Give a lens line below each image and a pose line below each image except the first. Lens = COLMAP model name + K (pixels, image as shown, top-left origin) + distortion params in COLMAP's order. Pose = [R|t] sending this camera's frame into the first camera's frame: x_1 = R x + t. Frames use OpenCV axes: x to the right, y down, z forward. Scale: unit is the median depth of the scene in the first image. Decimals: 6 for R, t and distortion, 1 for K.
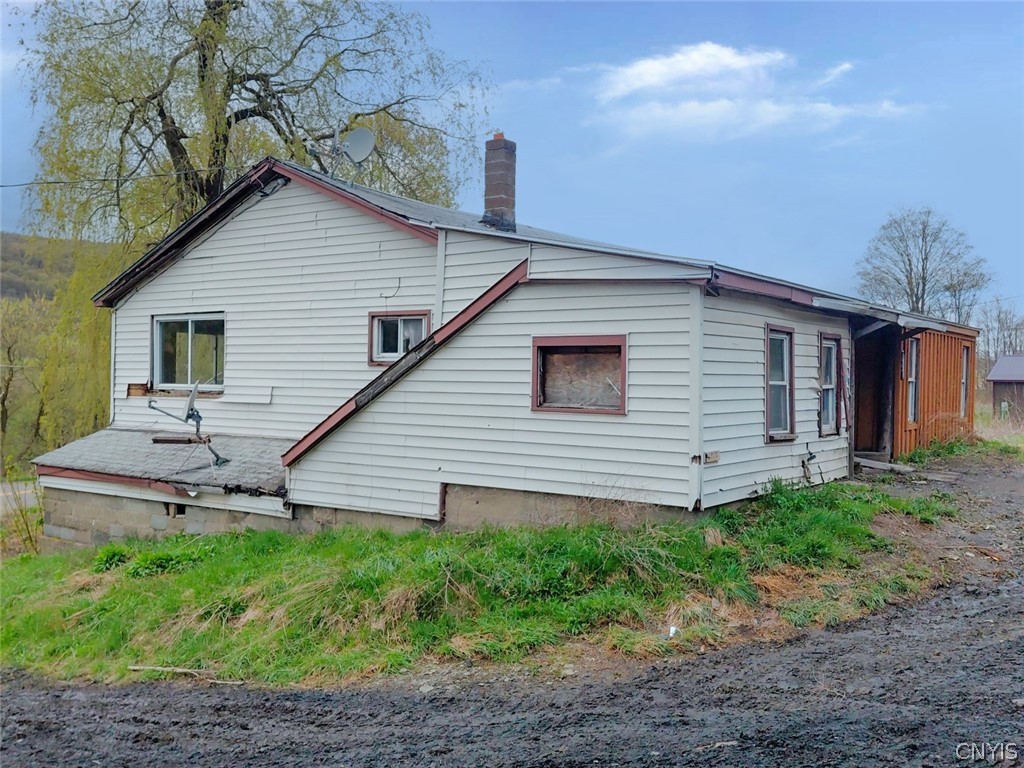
lens RADIAL K [[971.9, 0, 512.0], [0, 971.9, 384.0], [0, 0, 1]] dist [0.237398, -0.722703]
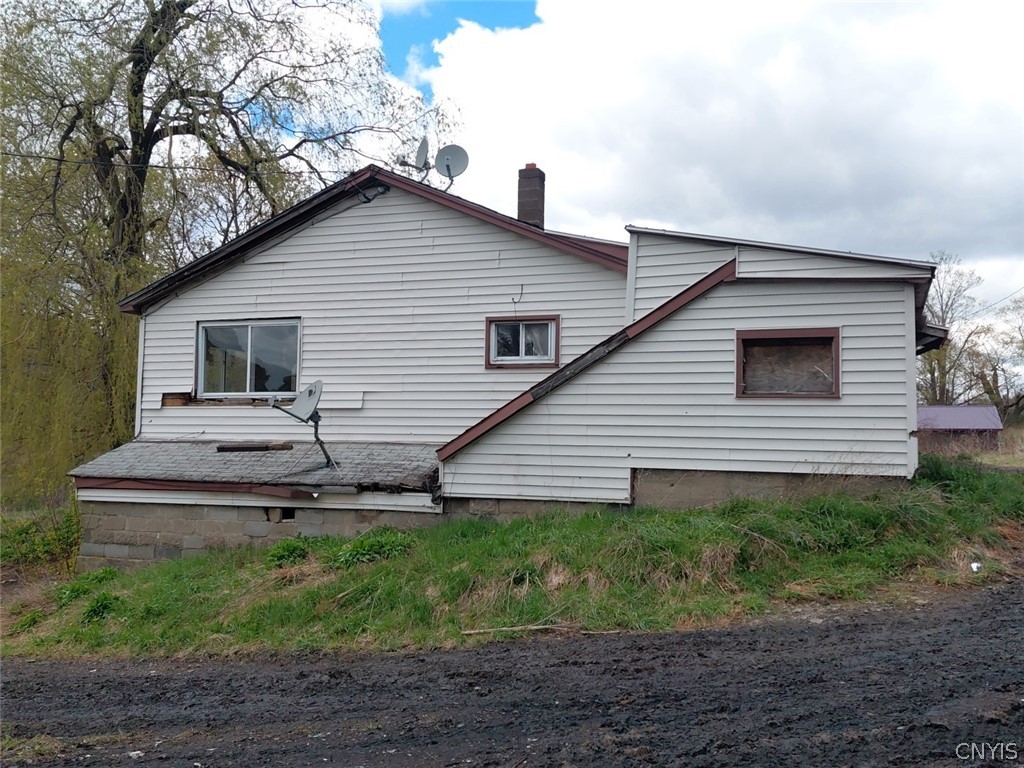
lens RADIAL K [[971.9, 0, 512.0], [0, 971.9, 384.0], [0, 0, 1]] dist [0.237398, -0.722703]
pose [[0.963496, 0.016046, 0.267243, -0.419465], [0.000441, 0.998106, -0.061519, 0.064668], [-0.267724, 0.059391, 0.961664, 0.001504]]
